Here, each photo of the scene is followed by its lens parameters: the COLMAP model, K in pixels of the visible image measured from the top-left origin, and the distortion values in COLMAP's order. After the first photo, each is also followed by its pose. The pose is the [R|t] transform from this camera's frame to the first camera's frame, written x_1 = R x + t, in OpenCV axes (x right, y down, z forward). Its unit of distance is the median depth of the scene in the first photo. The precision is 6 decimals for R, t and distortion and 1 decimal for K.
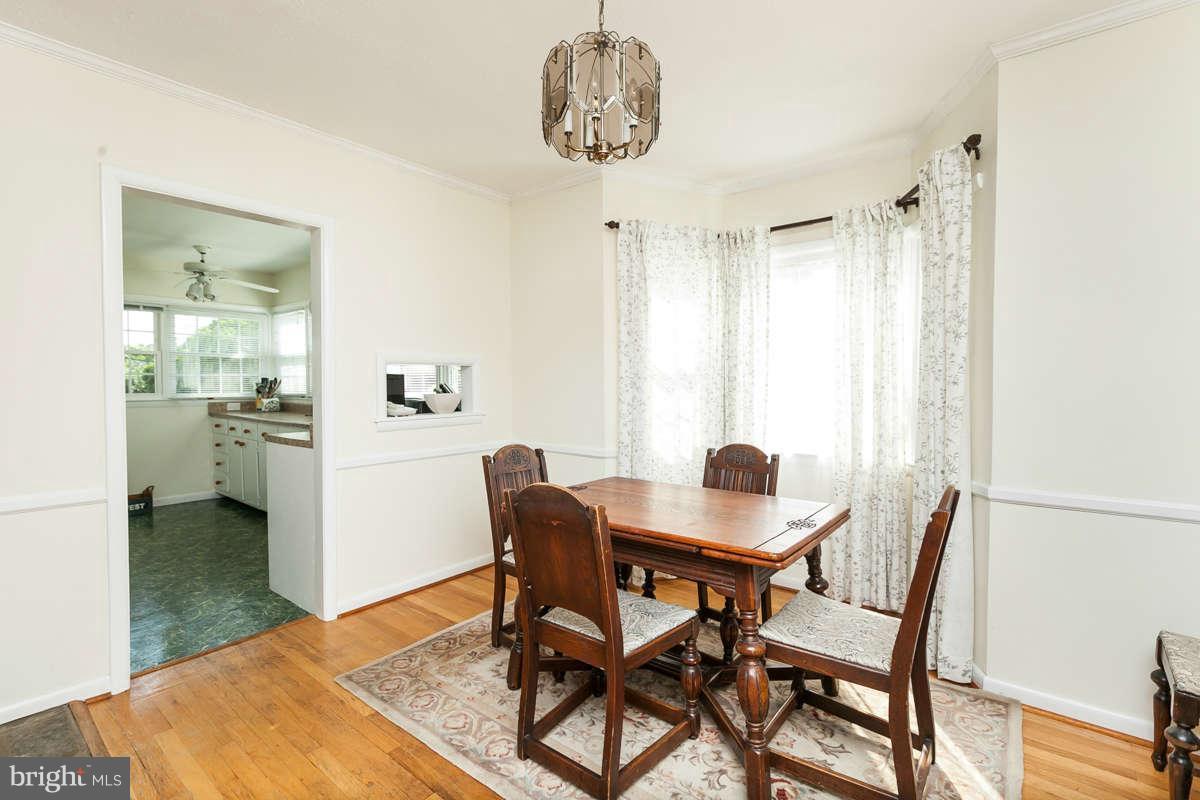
lens RADIAL K [[537.2, 0, 600.2], [0, 537.2, 395.2], [0, 0, 1]] dist [-0.000912, -0.000342]
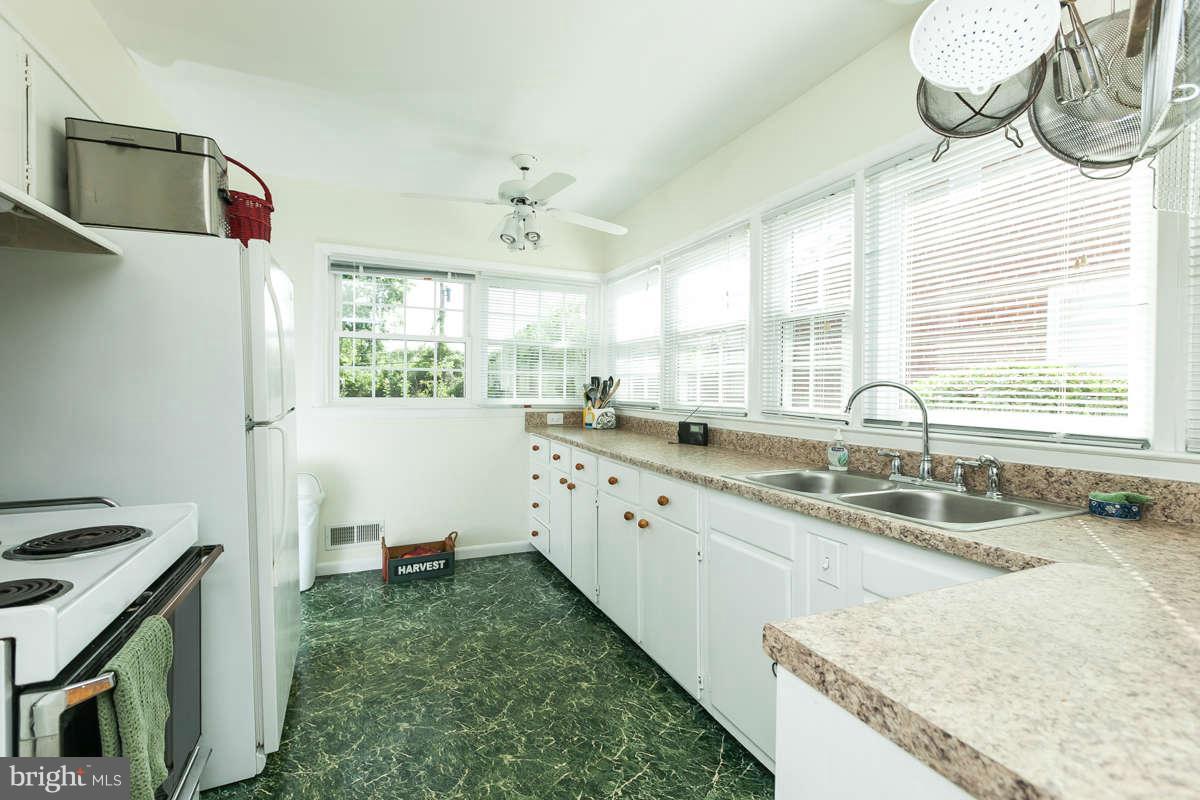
lens RADIAL K [[537.2, 0, 597.4], [0, 537.2, 395.0], [0, 0, 1]] dist [-0.000912, -0.000342]
pose [[0.882706, 0.014205, -0.469712, -0.313249], [-0.015991, 0.999872, 0.000186, -0.010356], [0.469654, 0.007347, 0.882820, 0.418595]]
